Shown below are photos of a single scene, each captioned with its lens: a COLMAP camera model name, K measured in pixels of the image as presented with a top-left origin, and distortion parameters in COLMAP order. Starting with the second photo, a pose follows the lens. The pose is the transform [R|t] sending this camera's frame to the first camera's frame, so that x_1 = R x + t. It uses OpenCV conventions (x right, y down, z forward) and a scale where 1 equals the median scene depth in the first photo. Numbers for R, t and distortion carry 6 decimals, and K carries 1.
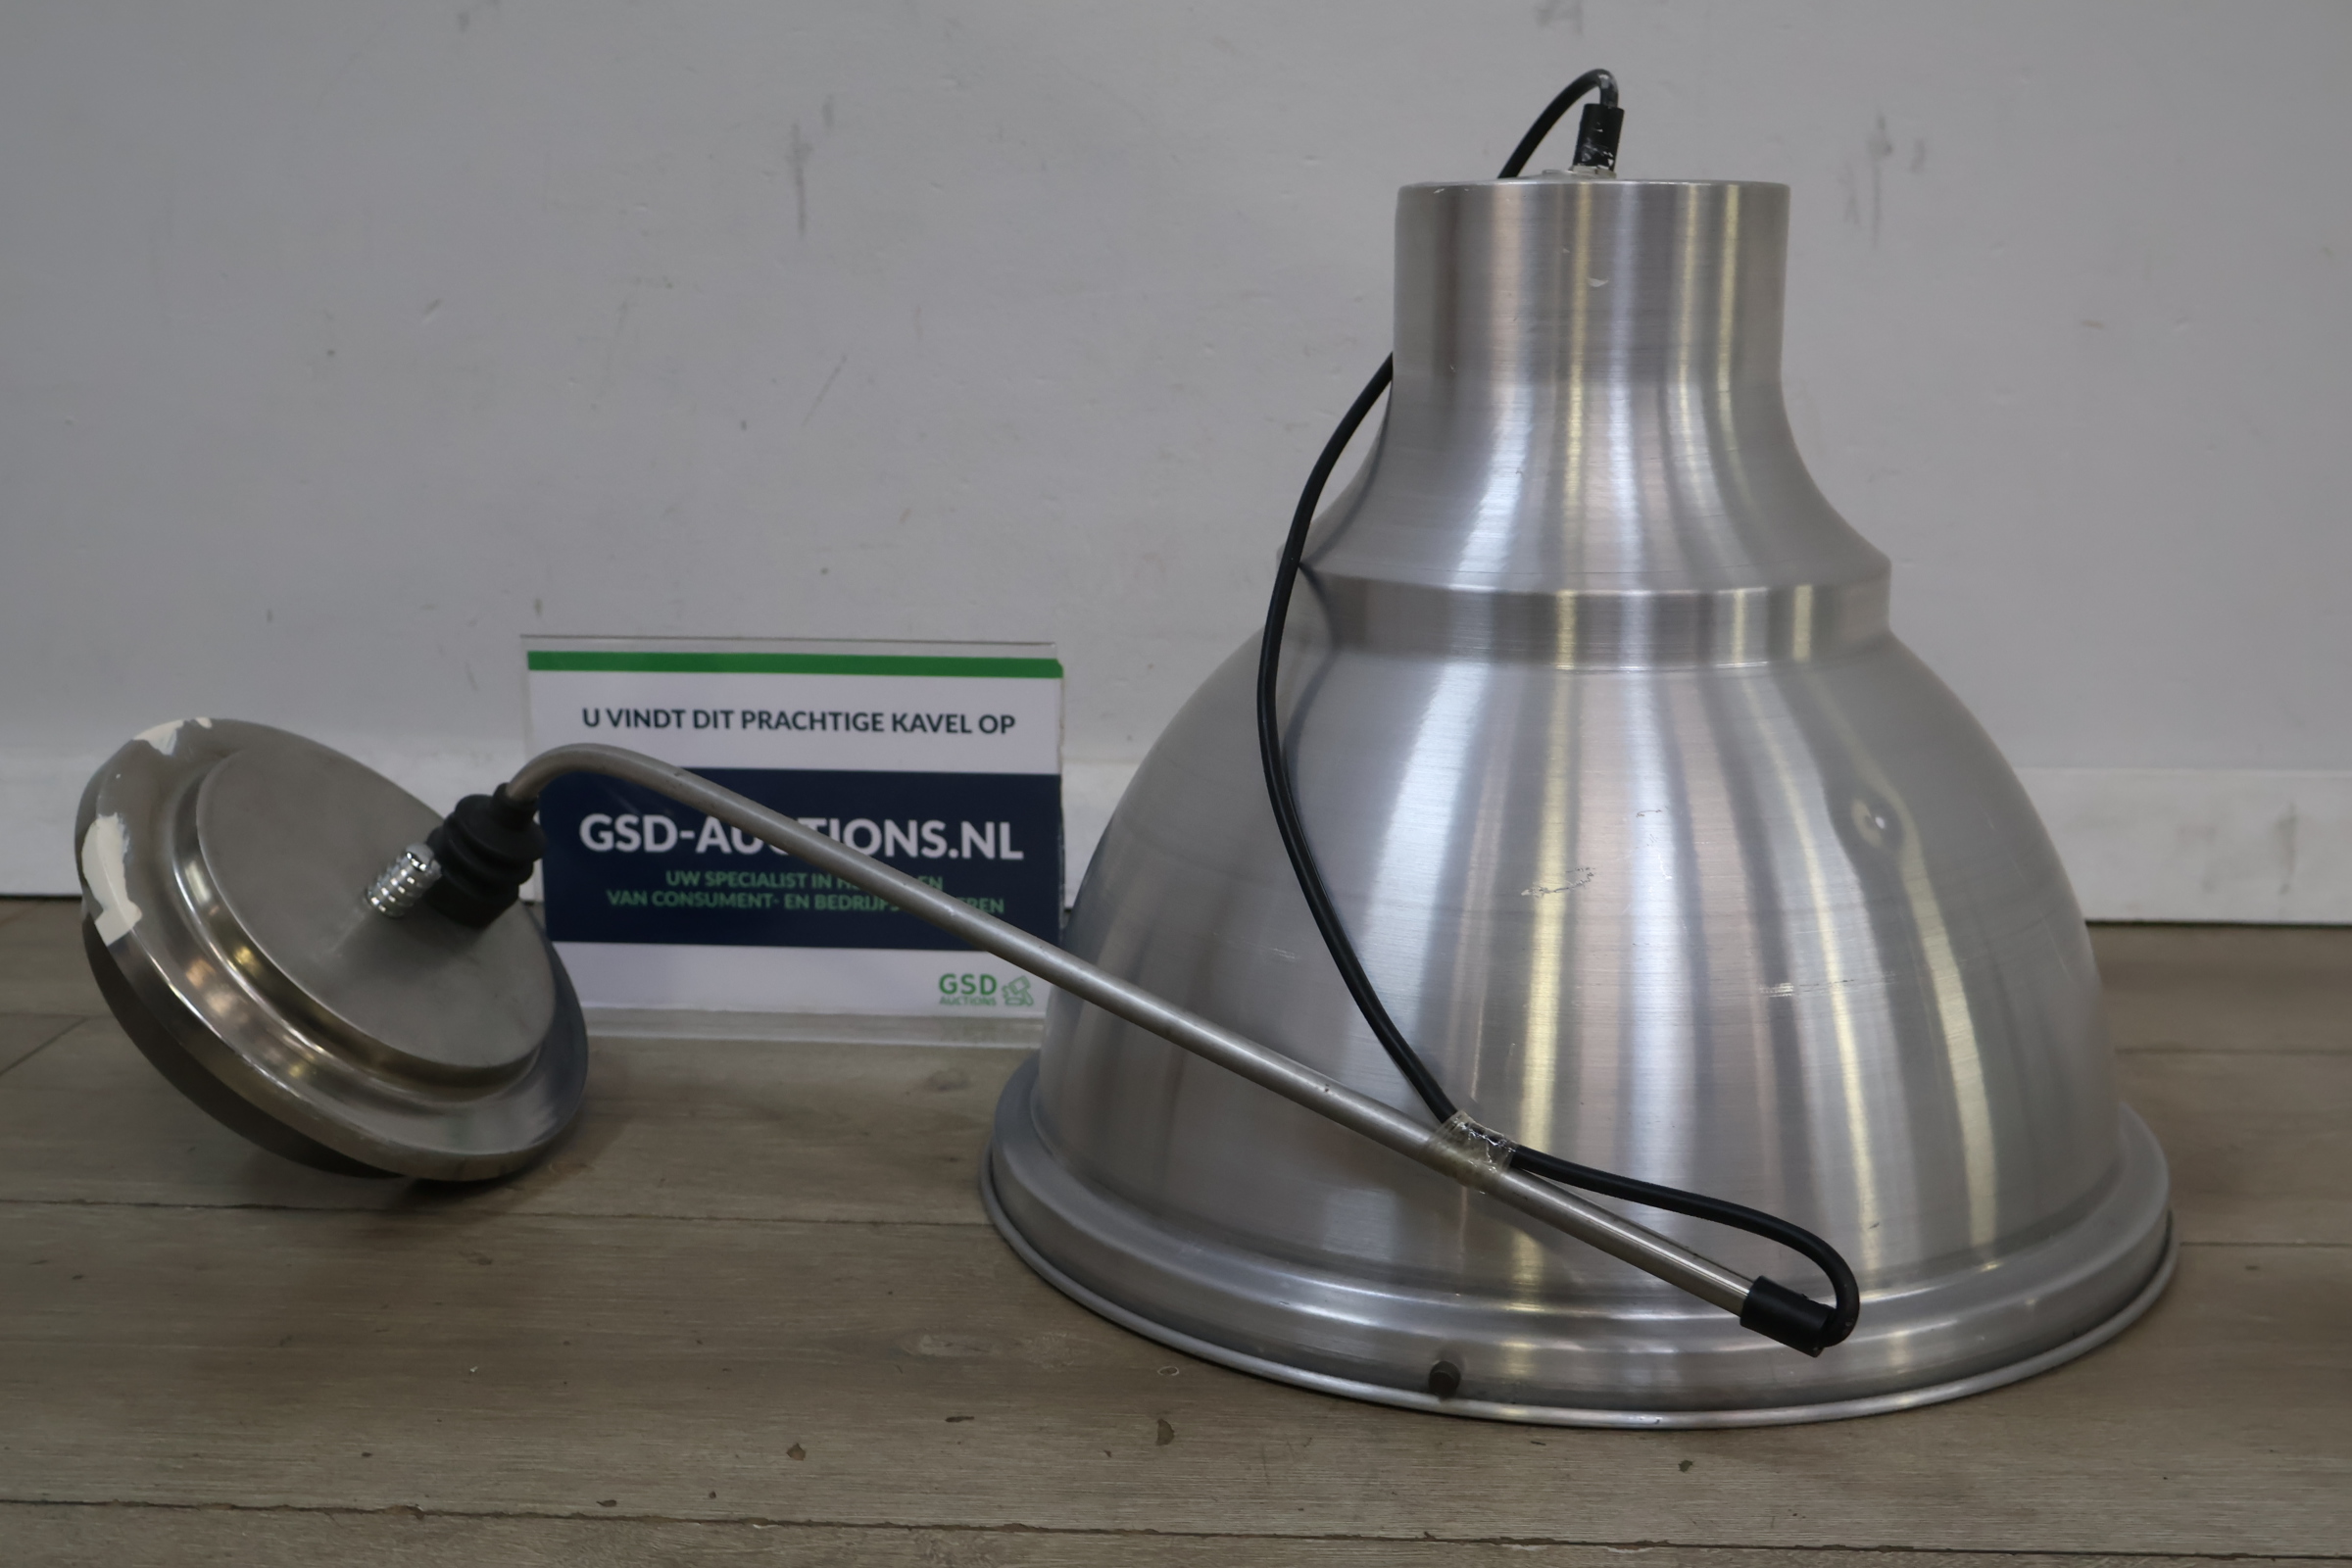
lens RADIAL K [[2399.8, 0, 1154.2], [0, 2399.8, 784.1], [0, 0, 1]] dist [-0.005832, 0.000000]
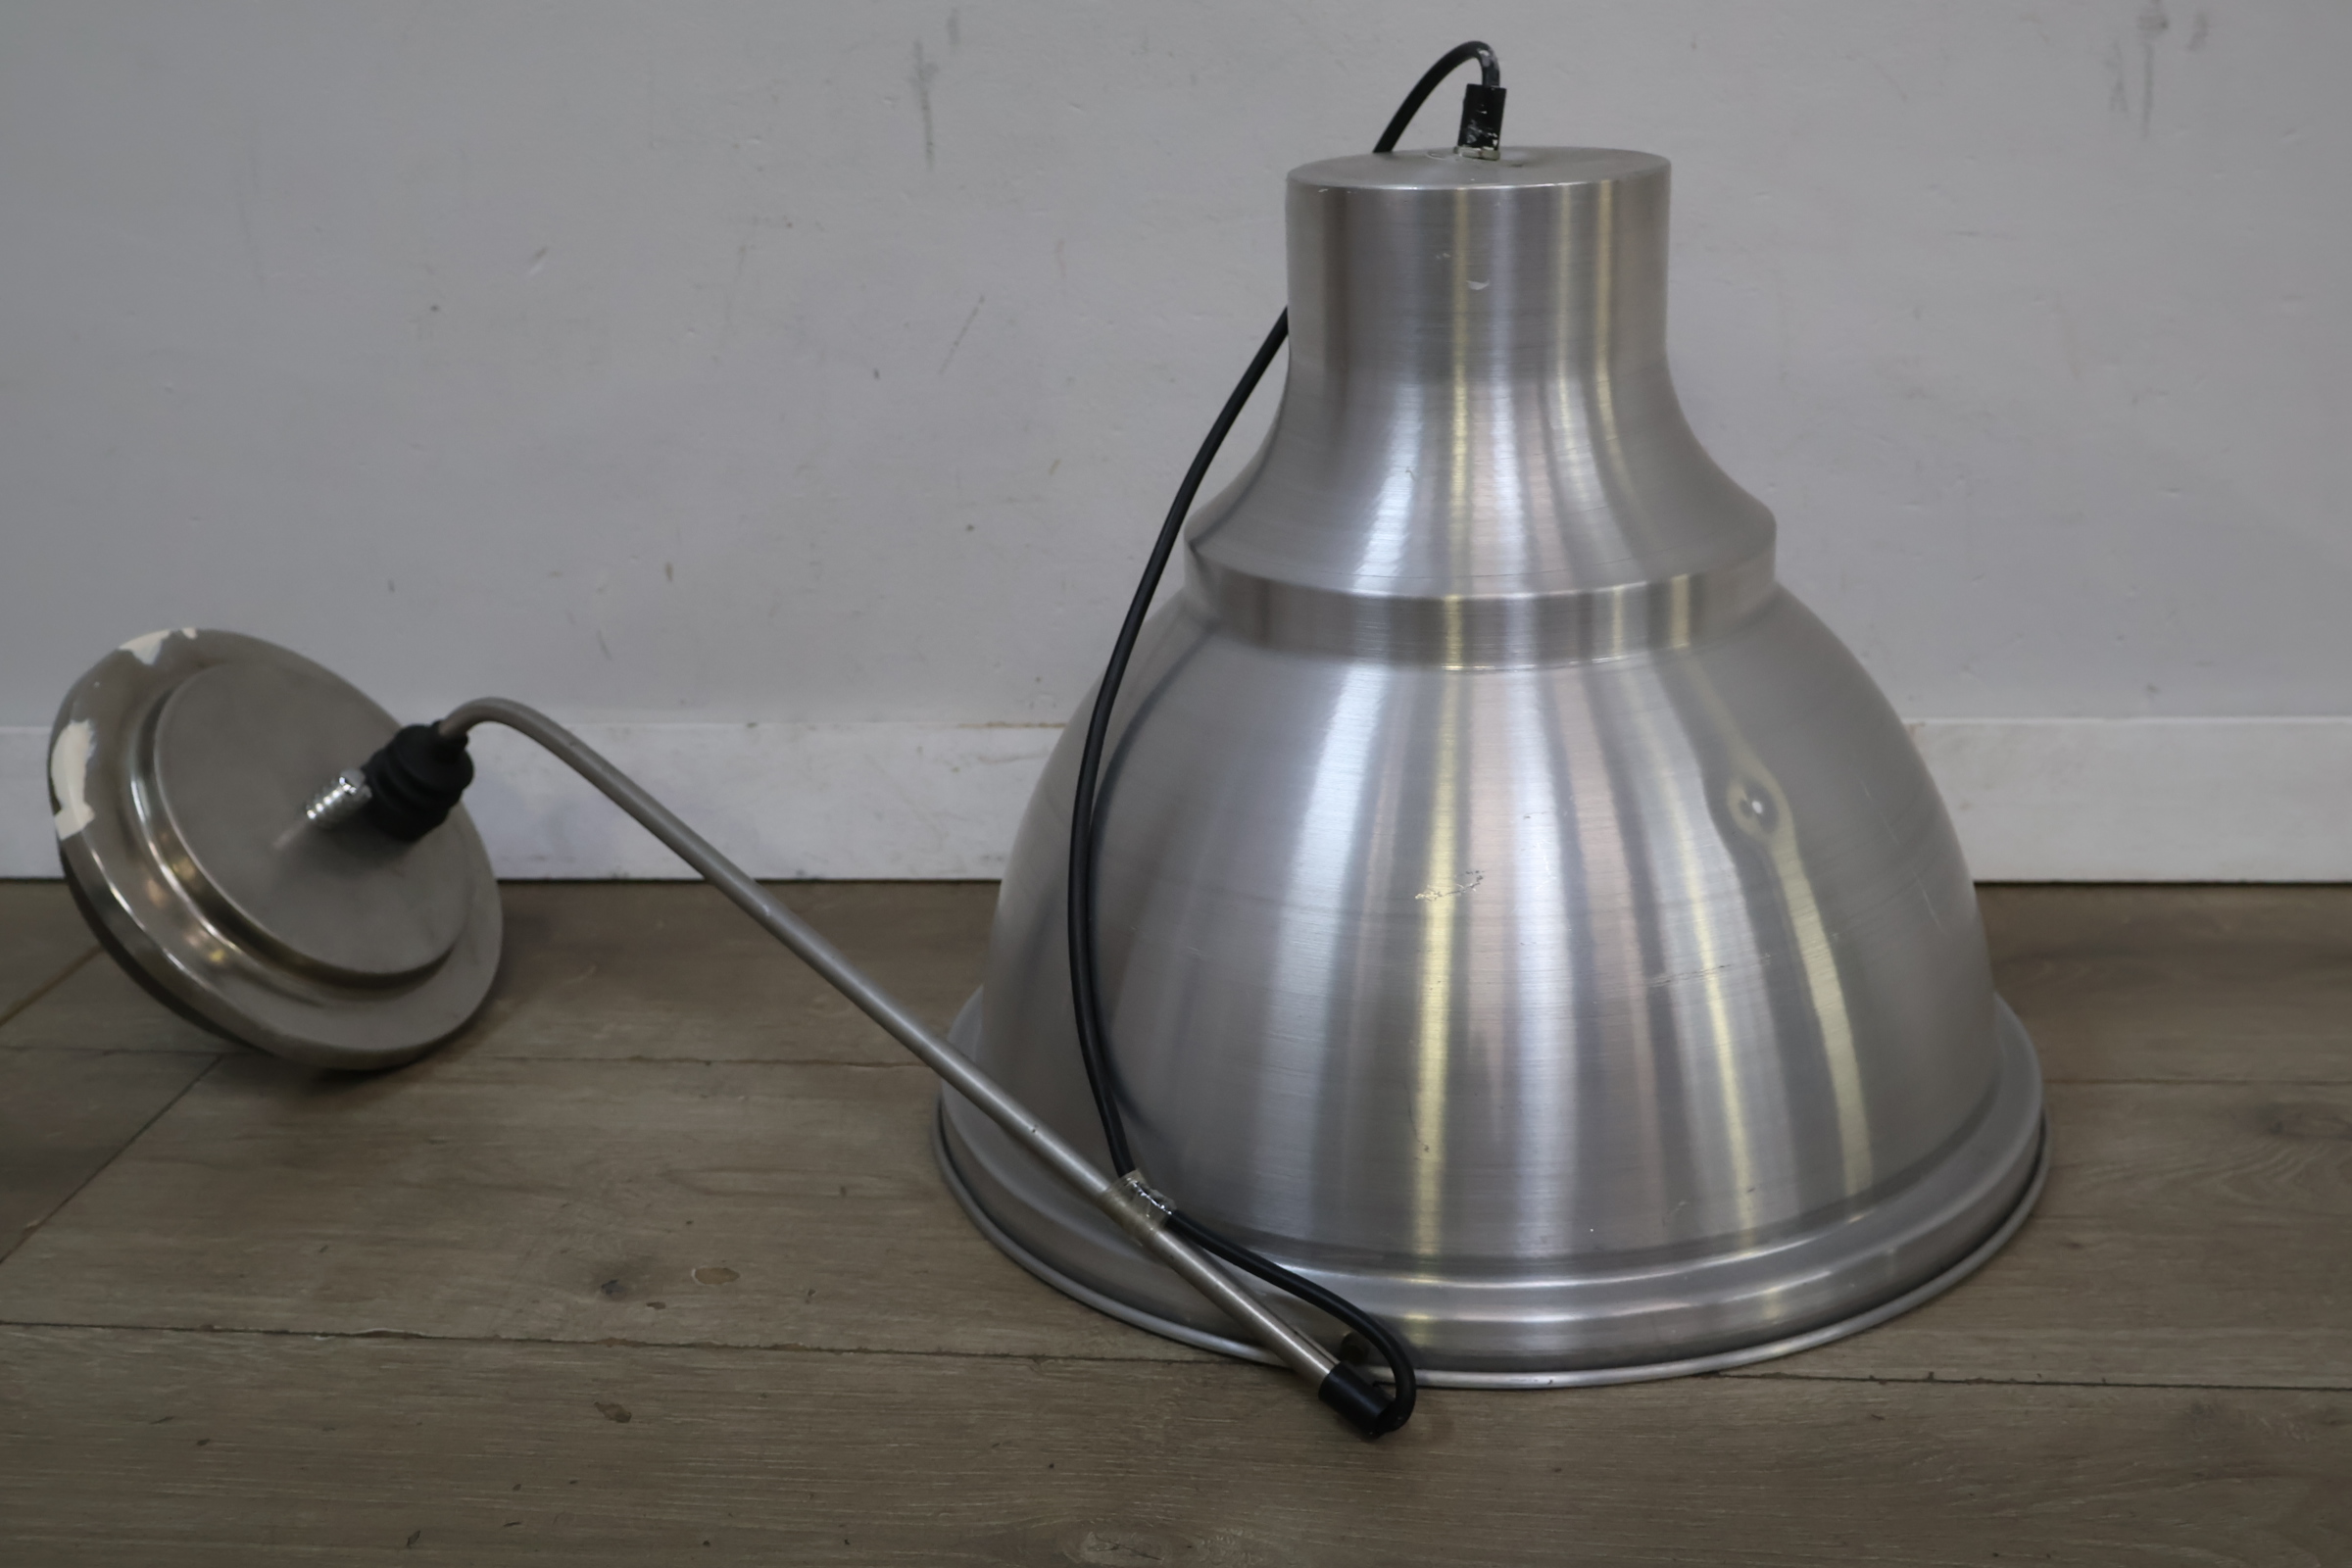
lens RADIAL K [[2399.8, 0, 1159.4], [0, 2399.8, 781.2], [0, 0, 1]] dist [-0.005832, 0.000000]
pose [[0.996928, -0.018927, -0.076002, 0.006100], [0.028051, 0.992275, 0.120846, -0.149080], [0.073128, -0.122607, 0.989757, 0.111673]]
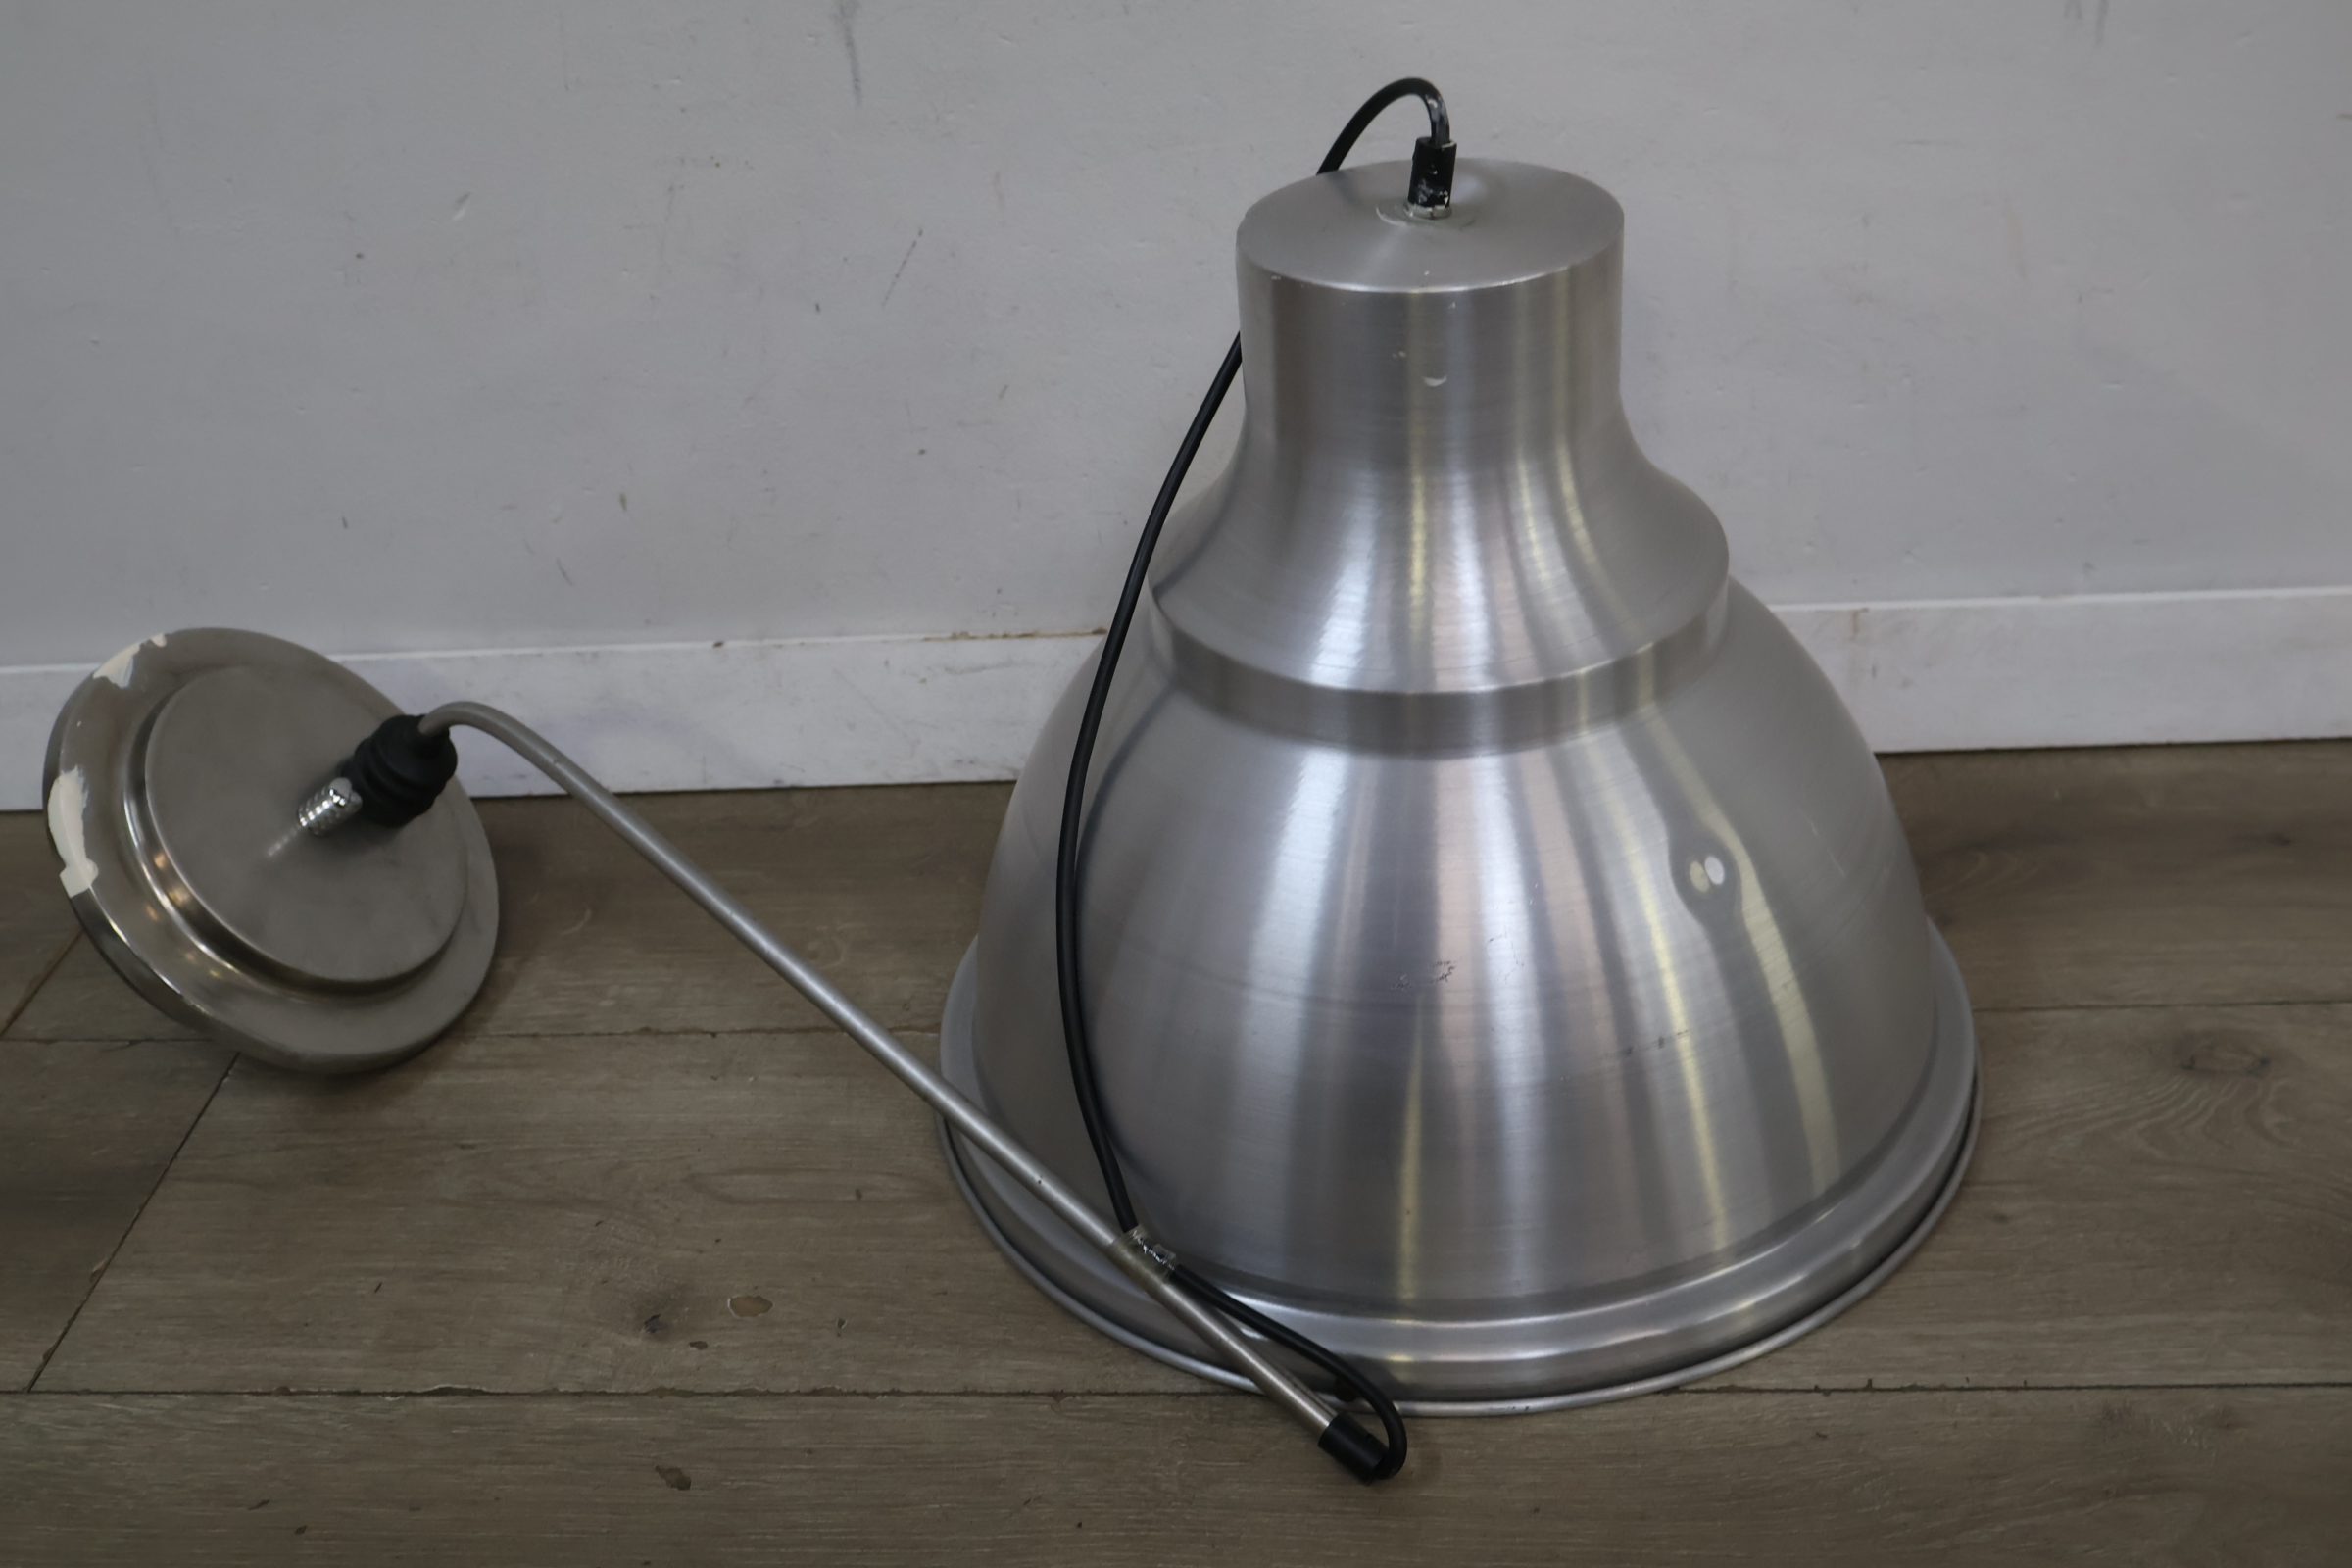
lens RADIAL K [[2399.8, 0, 1159.7], [0, 2399.8, 759.5], [0, 0, 1]] dist [-0.005832, 0.000000]
pose [[0.996742, -0.056318, -0.057735, 0.001096], [0.071915, 0.944666, 0.320054, -0.390895], [0.036515, -0.323163, 0.945638, 0.130324]]
